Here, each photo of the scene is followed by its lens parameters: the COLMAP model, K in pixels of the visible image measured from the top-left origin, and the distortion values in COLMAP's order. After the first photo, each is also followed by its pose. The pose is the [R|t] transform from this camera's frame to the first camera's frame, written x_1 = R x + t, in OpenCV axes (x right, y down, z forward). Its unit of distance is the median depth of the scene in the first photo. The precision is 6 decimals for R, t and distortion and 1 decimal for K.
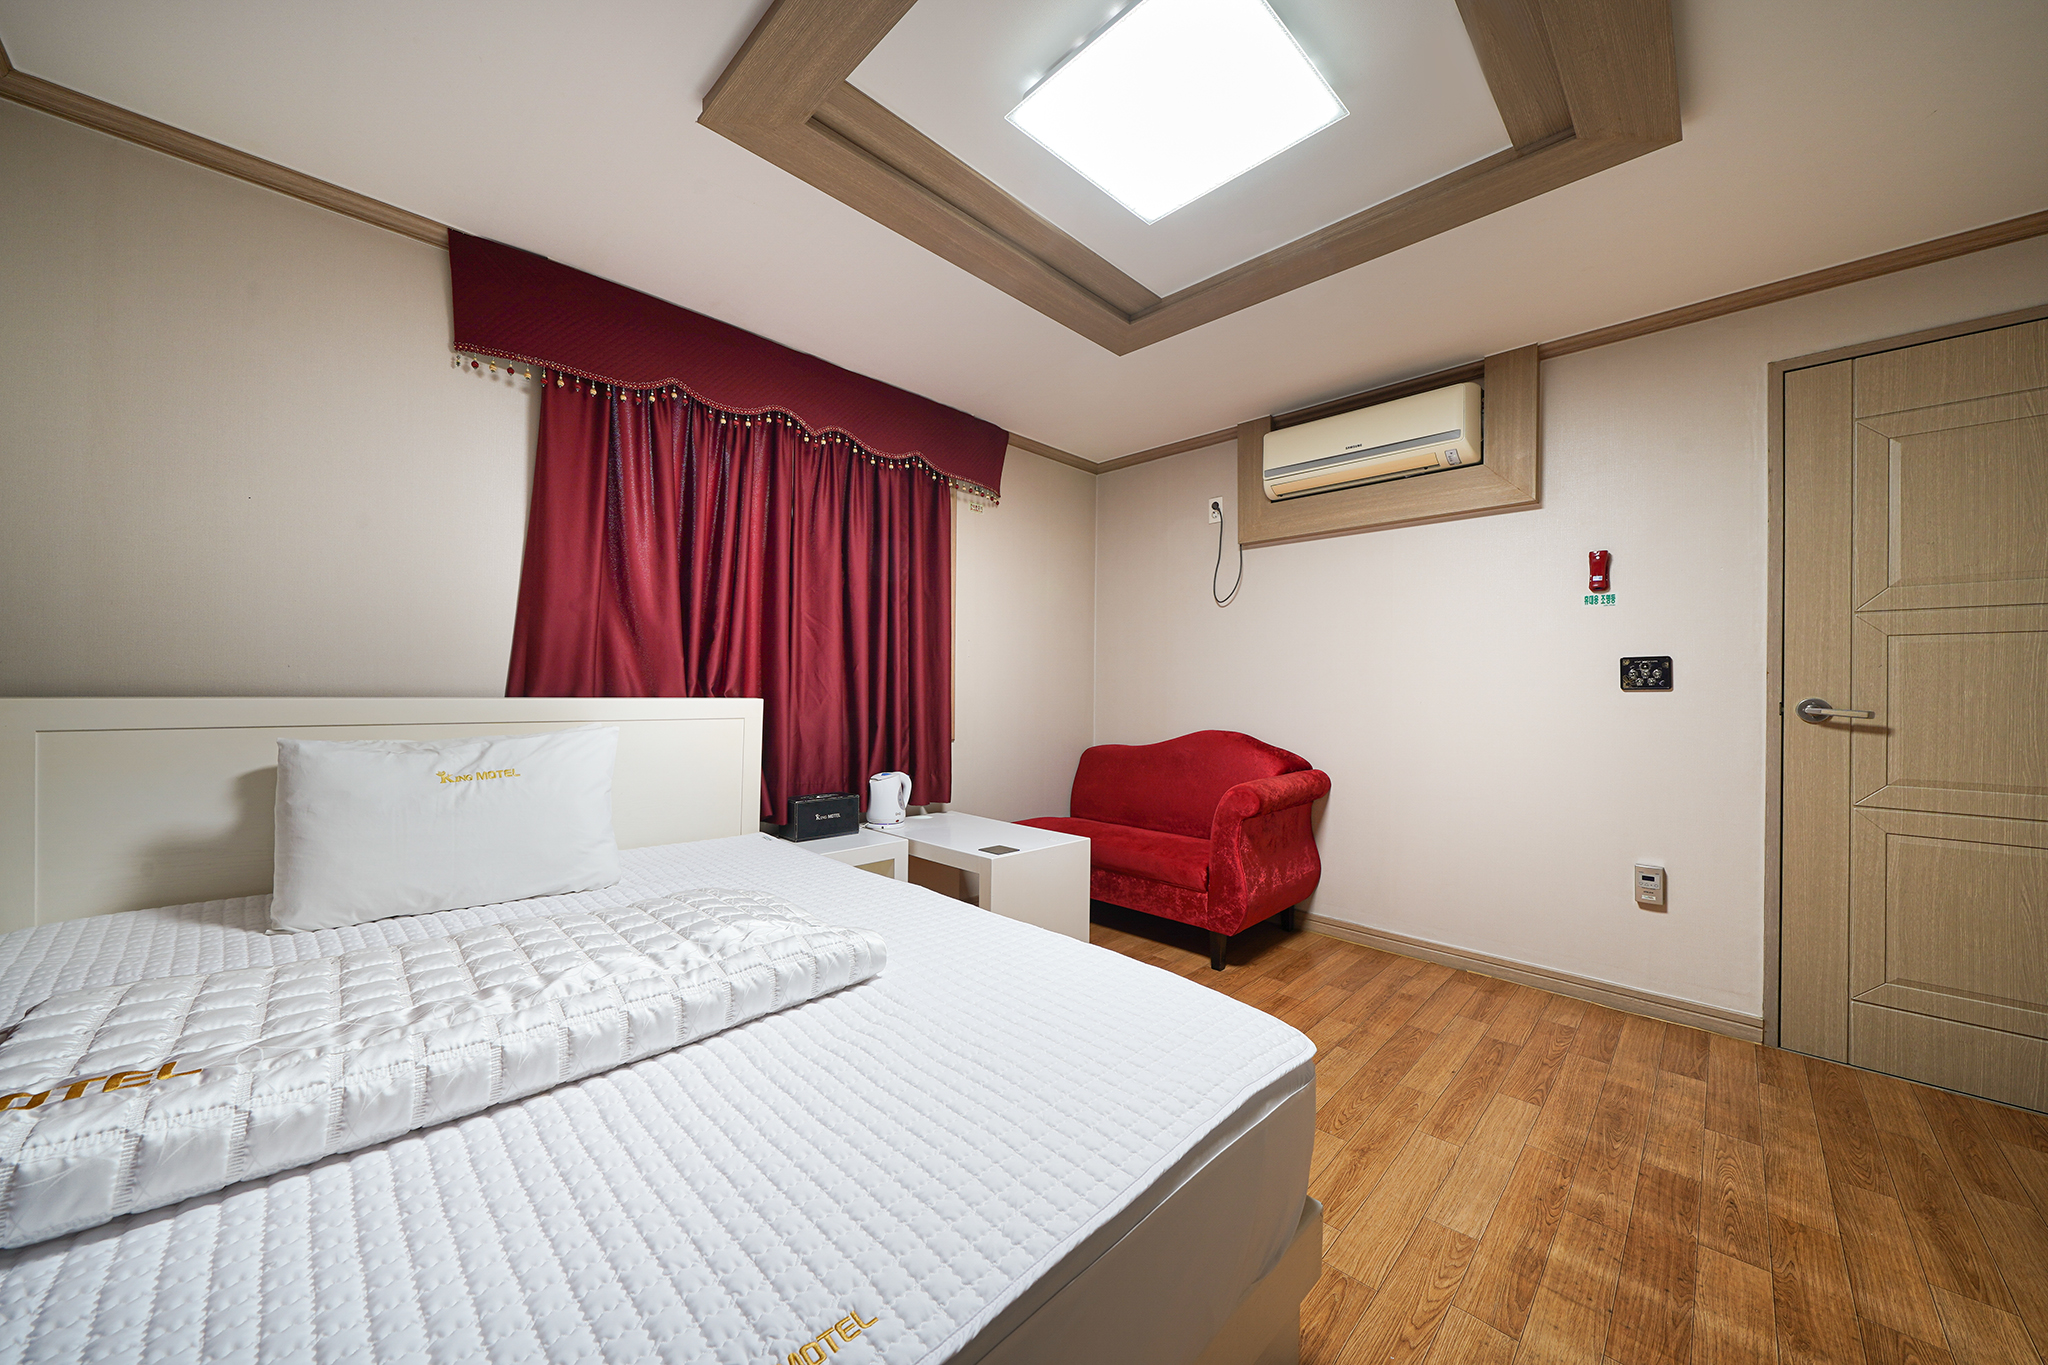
lens RADIAL K [[723.9, 0, 1024.0], [0, 723.9, 682.5], [0, 0, 1]] dist [-0.000132, -0.000016]
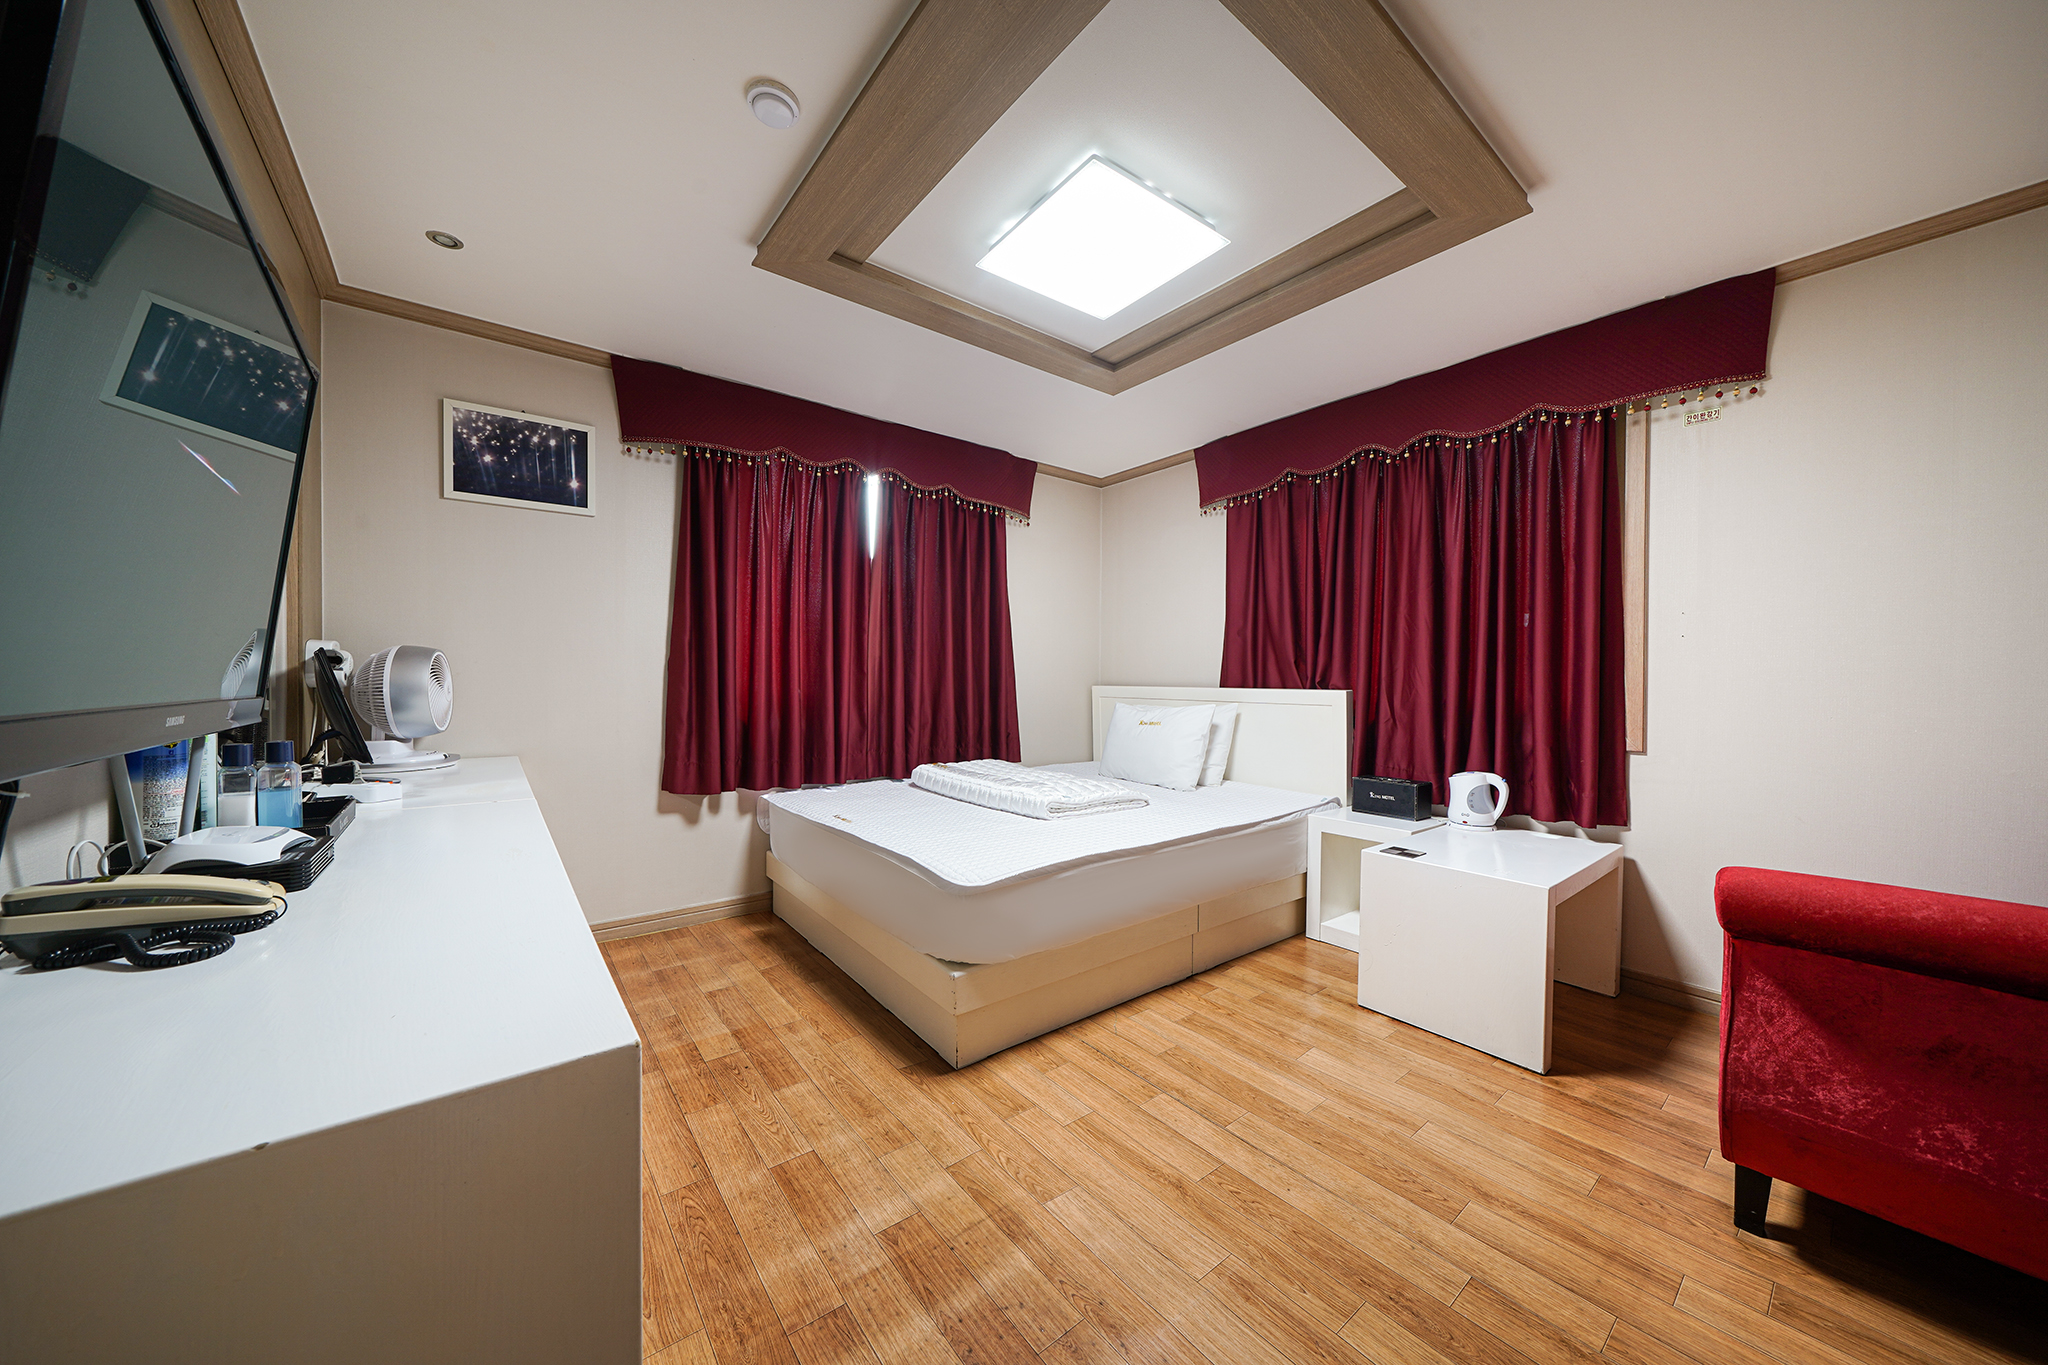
lens RADIAL K [[698.7, 0, 1024.0], [0, 698.7, 682.5], [0, 0, 1]] dist [-0.000487, -0.000058]
pose [[-0.128433, -0.004789, -0.991707, 1.028591], [0.001401, 0.999986, -0.005010, 0.016266], [0.991717, -0.002033, -0.128424, 0.696253]]
